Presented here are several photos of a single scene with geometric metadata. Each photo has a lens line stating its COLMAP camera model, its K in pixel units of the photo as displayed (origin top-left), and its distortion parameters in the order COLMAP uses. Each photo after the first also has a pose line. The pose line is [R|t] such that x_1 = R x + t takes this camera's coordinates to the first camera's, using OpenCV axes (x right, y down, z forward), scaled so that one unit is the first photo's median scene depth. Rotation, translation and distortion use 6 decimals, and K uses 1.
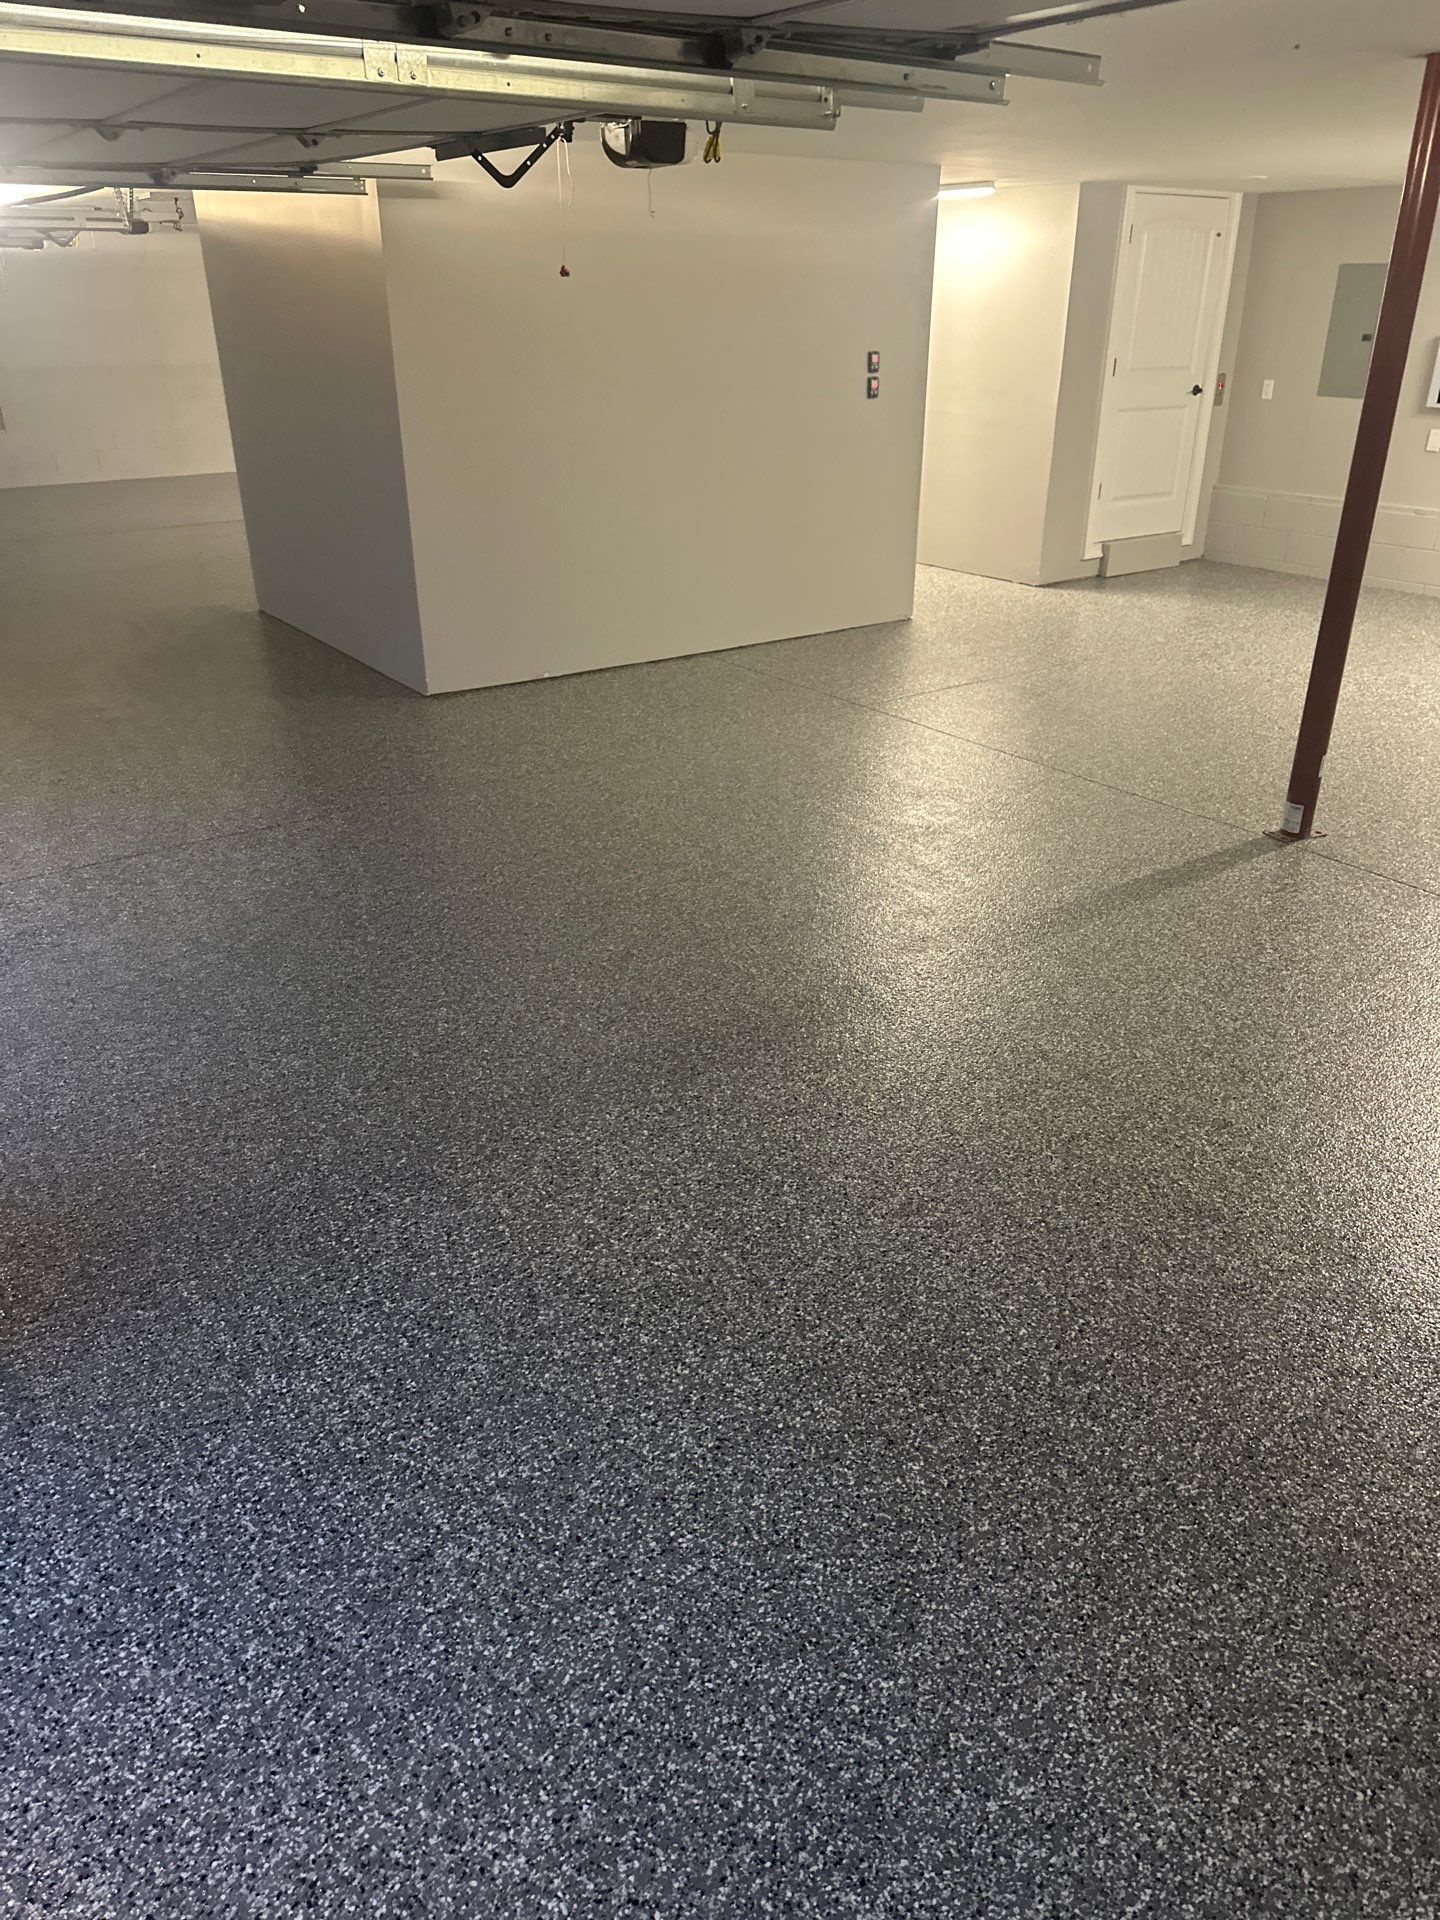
lens RADIAL K [[1350.2, 0, 724.2], [0, 1350.2, 967.7], [0, 0, 1]] dist [0.036435, -0.041974]
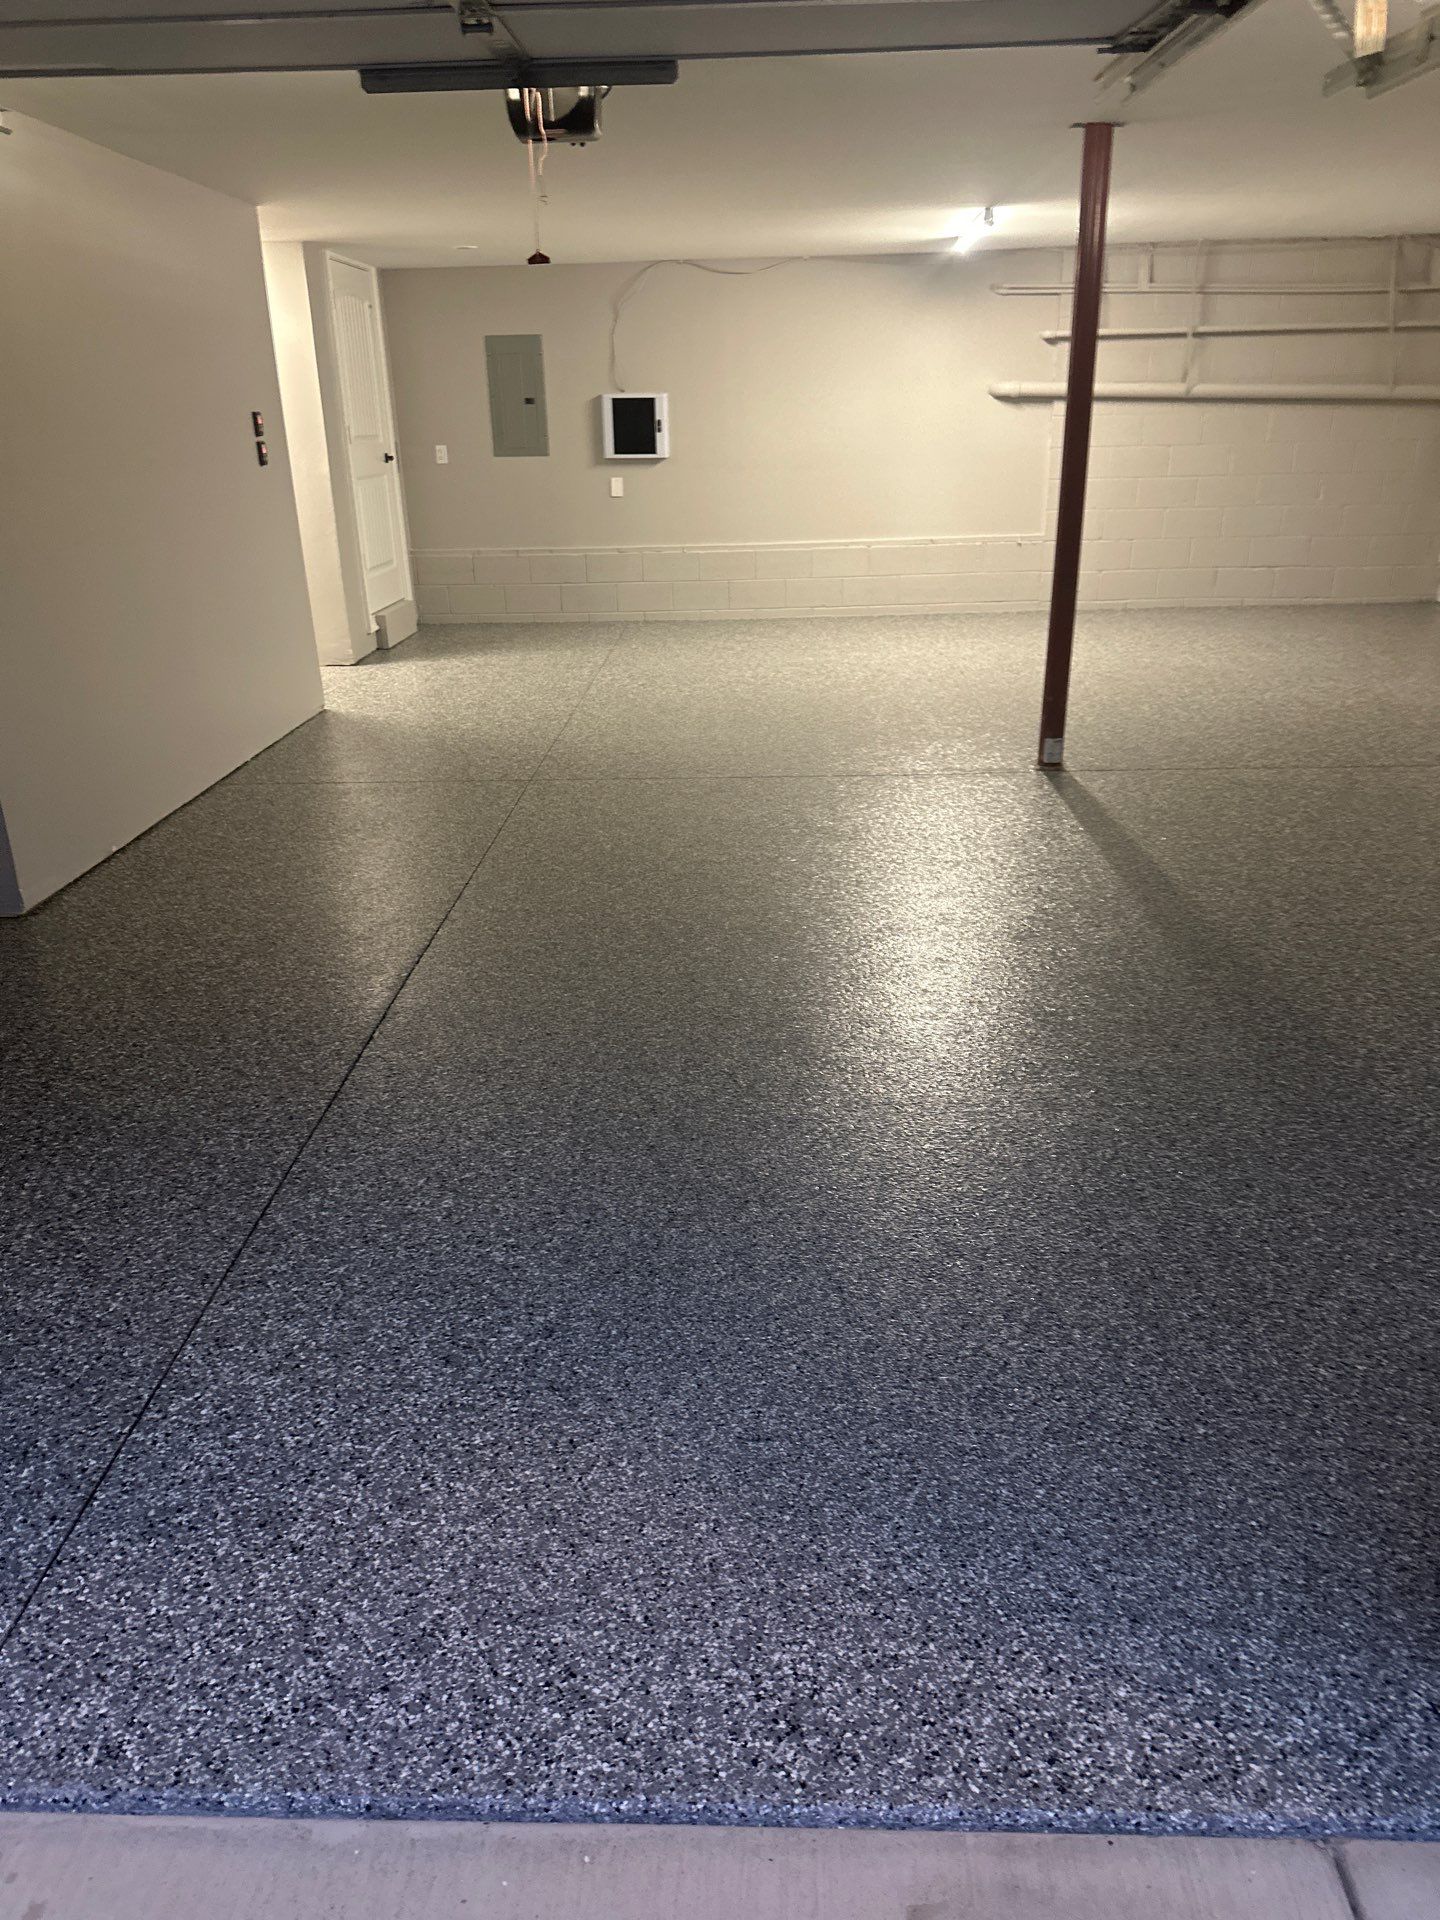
lens RADIAL K [[1350.2, 0, 717.5], [0, 1350.2, 957.8], [0, 0, 1]] dist [0.036435, -0.041974]
pose [[0.605836, -0.313868, 0.731060, -1.137643], [0.372301, 0.923917, 0.088139, -0.258608], [-0.703103, 0.218777, 0.676596, 0.732220]]
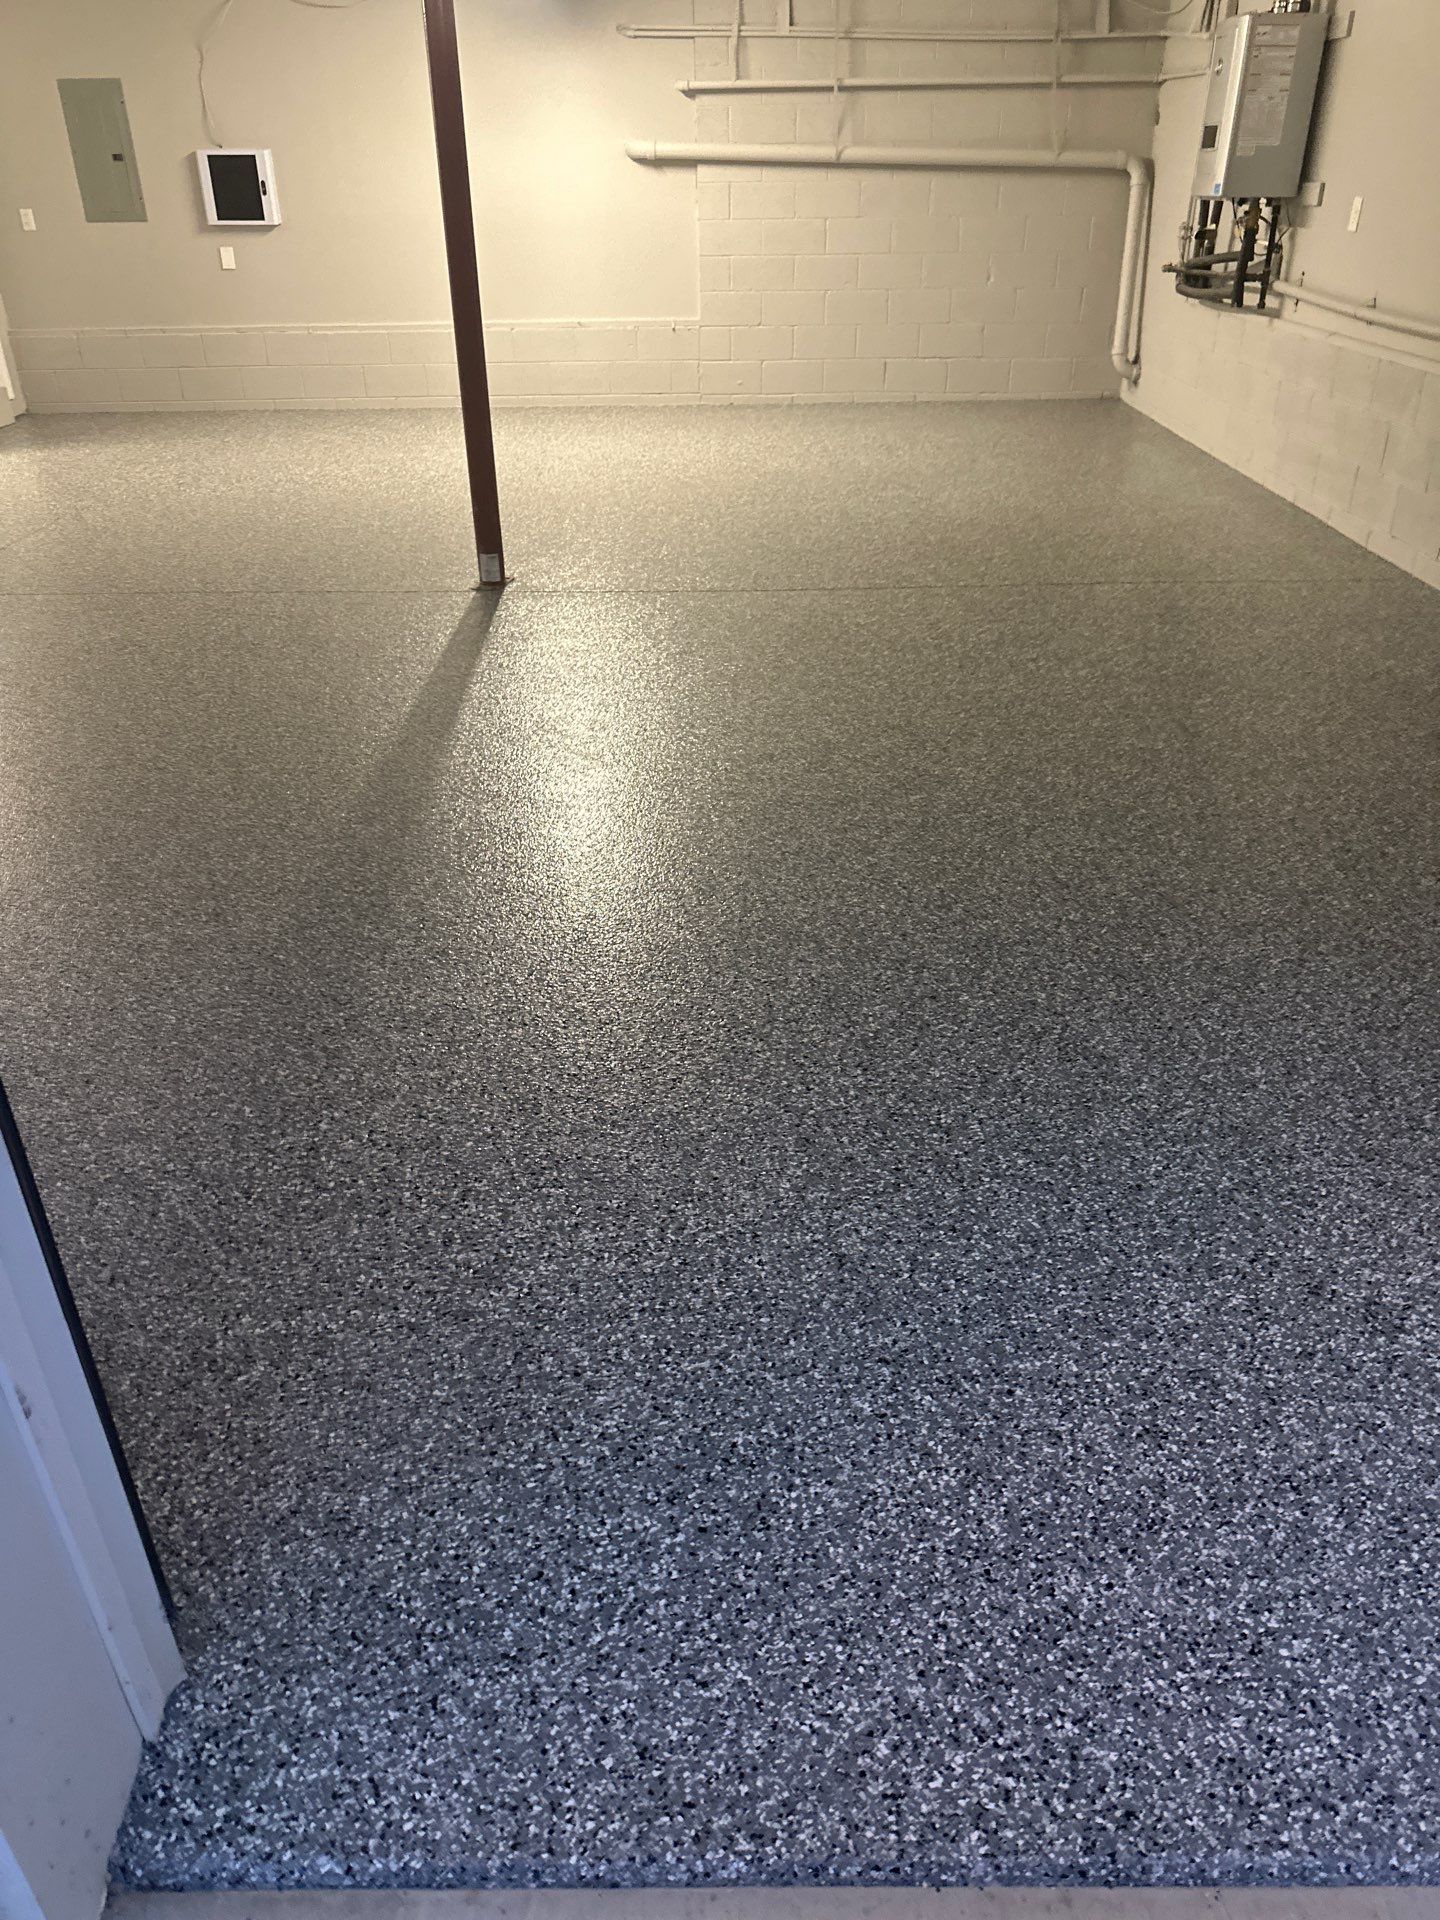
lens RADIAL K [[1350.2, 0, 718.8], [0, 1350.2, 945.3], [0, 0, 1]] dist [0.036435, -0.041974]
pose [[0.576953, -0.414066, 0.704042, -0.623013], [0.373474, 0.900326, 0.223449, -0.016703], [-0.726390, 0.134022, 0.674089, 0.273161]]
